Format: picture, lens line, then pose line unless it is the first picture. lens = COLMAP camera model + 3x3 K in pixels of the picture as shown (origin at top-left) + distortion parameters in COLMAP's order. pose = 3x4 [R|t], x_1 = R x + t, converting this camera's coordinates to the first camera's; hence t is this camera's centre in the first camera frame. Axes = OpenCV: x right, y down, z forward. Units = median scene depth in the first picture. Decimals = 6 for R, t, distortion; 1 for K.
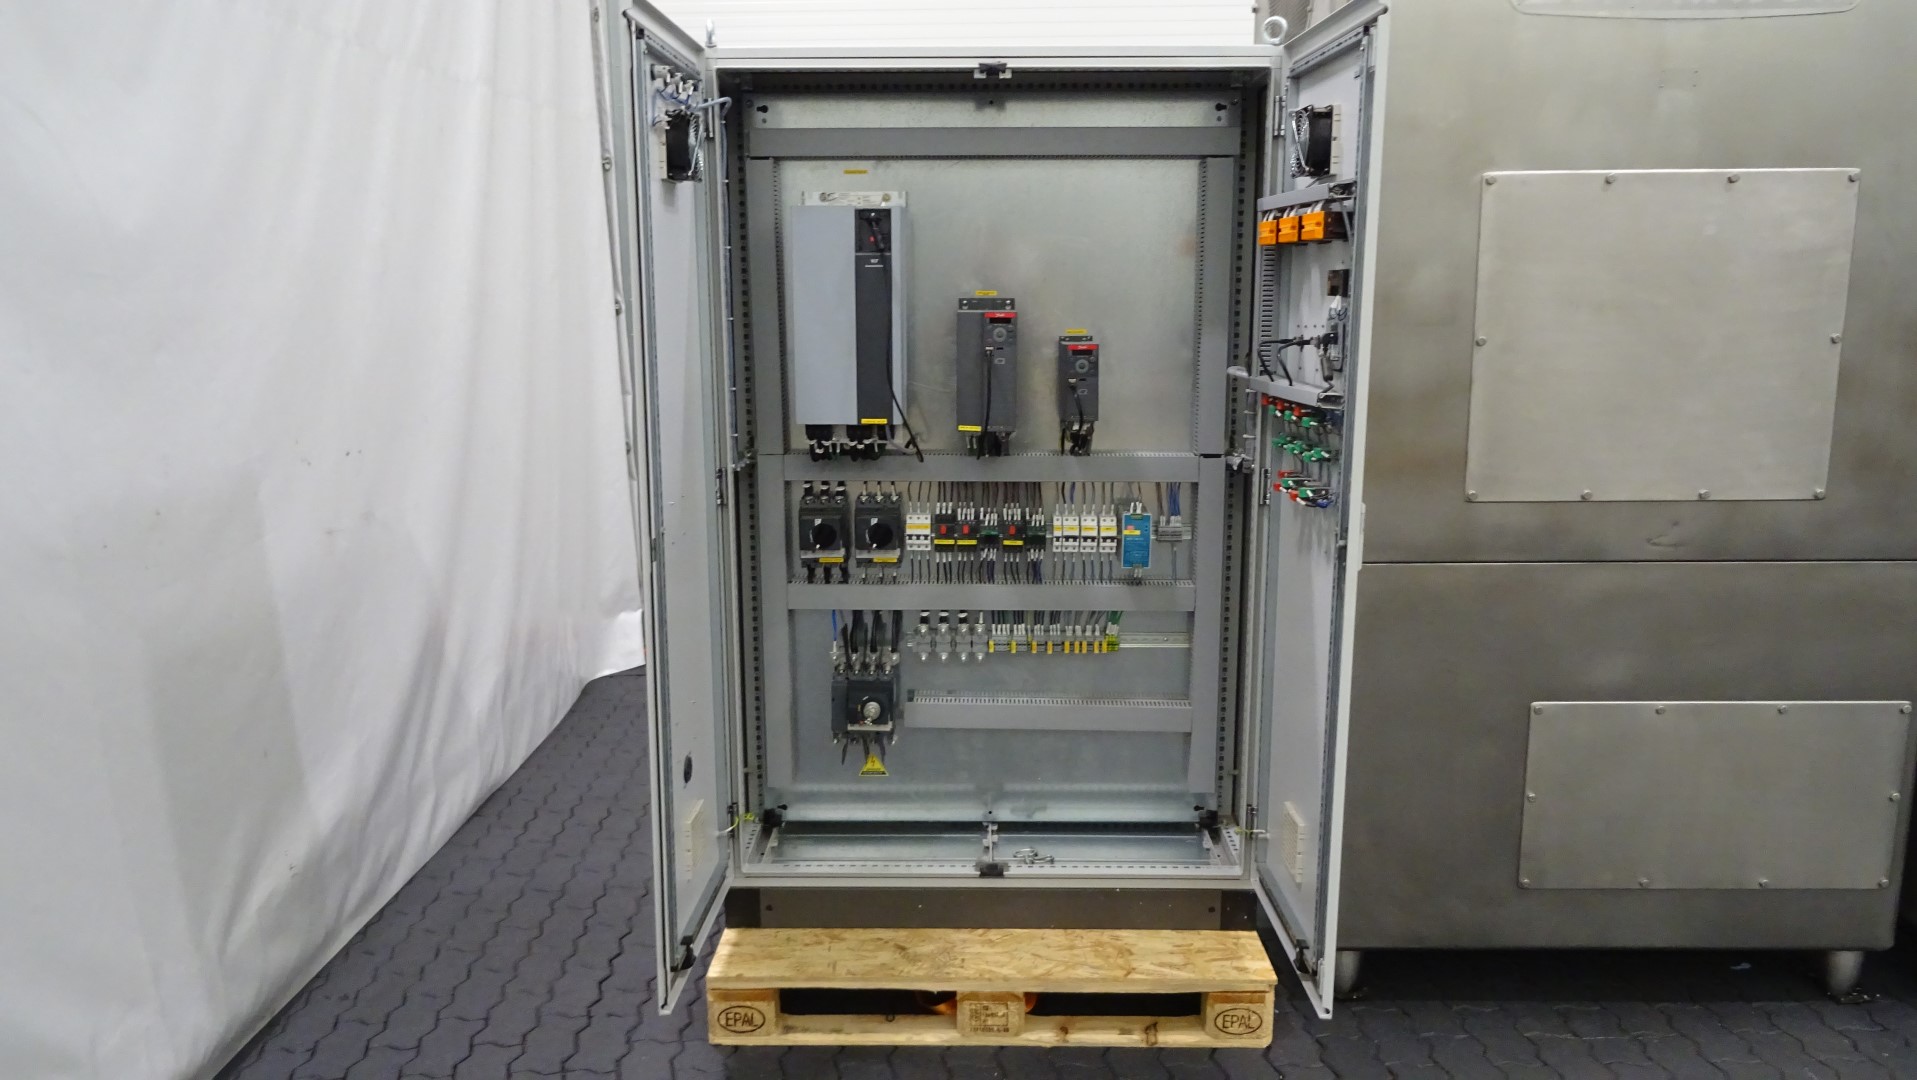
lens RADIAL K [[1345.0, 0, 956.9], [0, 1345.0, 533.5], [0, 0, 1]] dist [-0.013092, -0.004003]
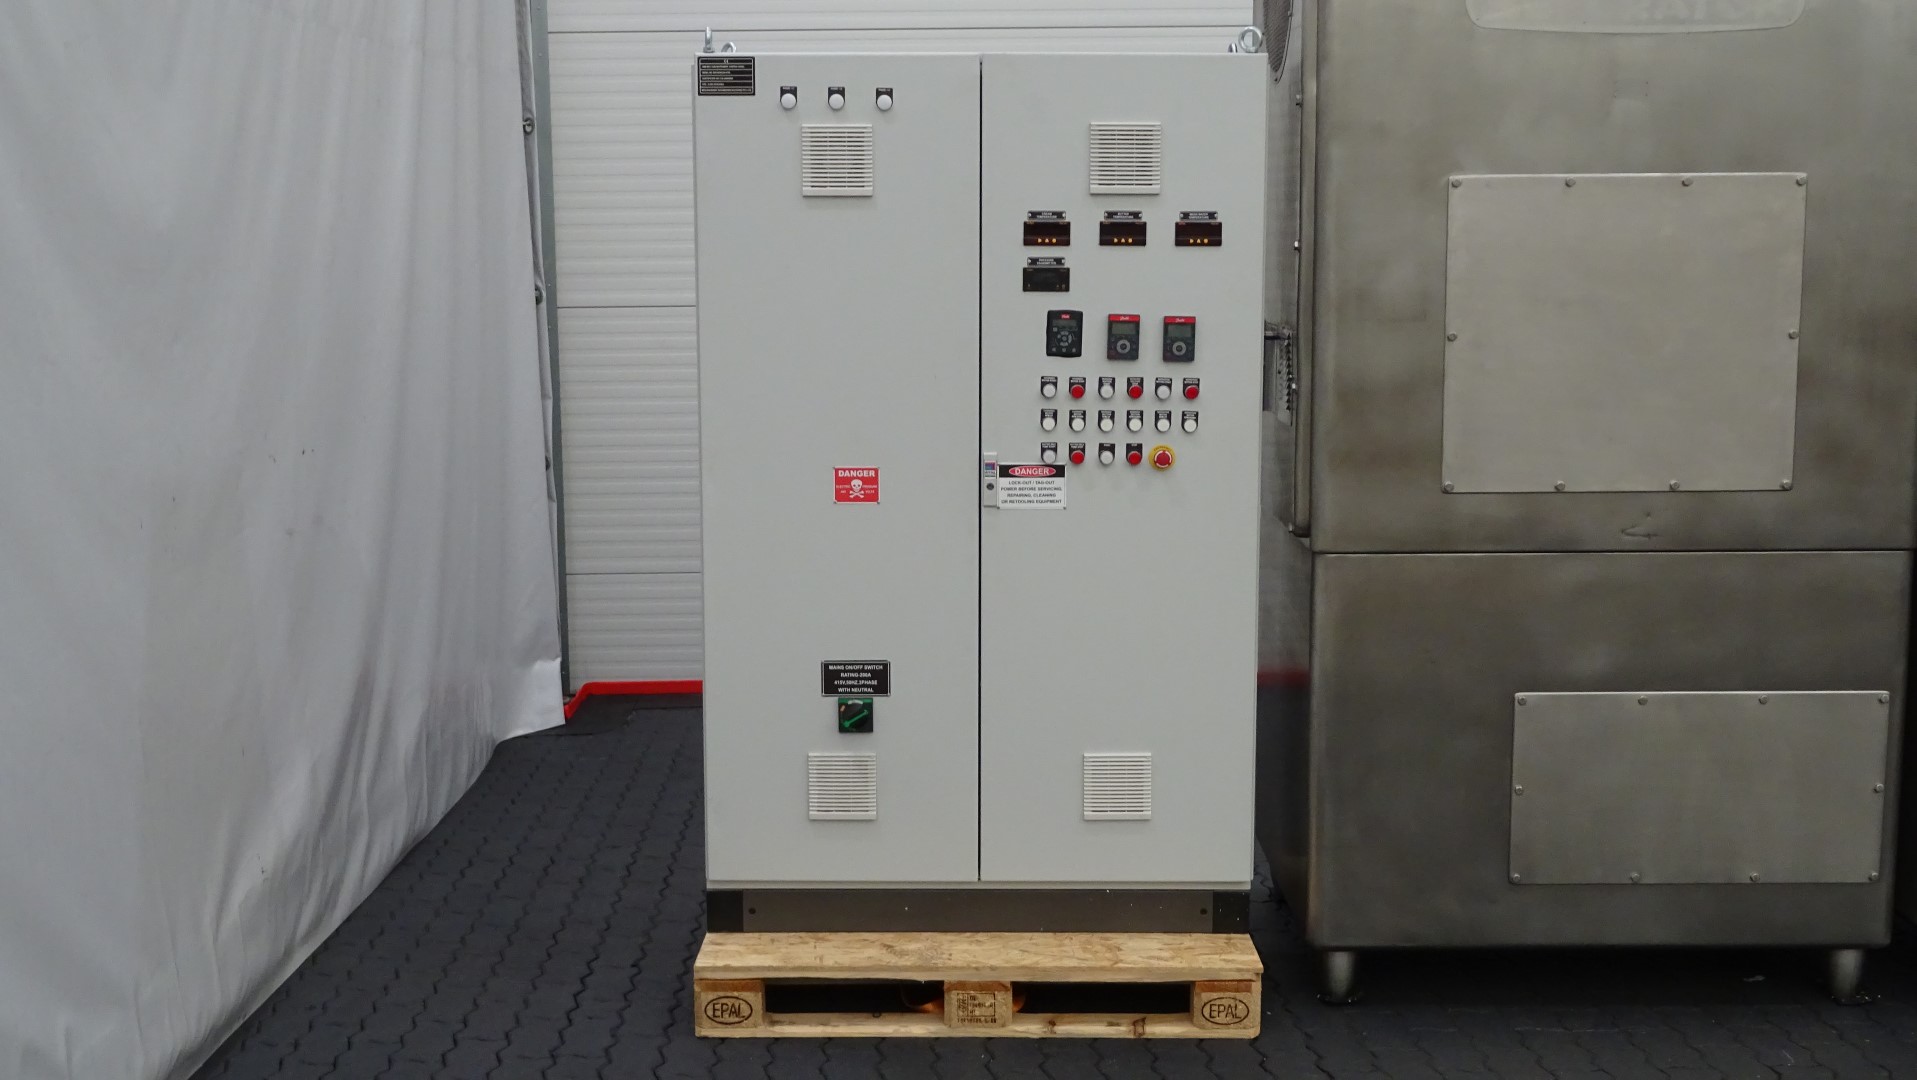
lens RADIAL K [[2169.0, 0, 952.8], [0, 2169.0, 539.5], [0, 0, 1]] dist [0.001724, 0.000000]
pose [[0.999981, 0.000934, 0.006060, -0.003685], [-0.000644, 0.998861, -0.047713, 0.088238], [-0.006097, 0.047709, 0.998843, -0.627446]]
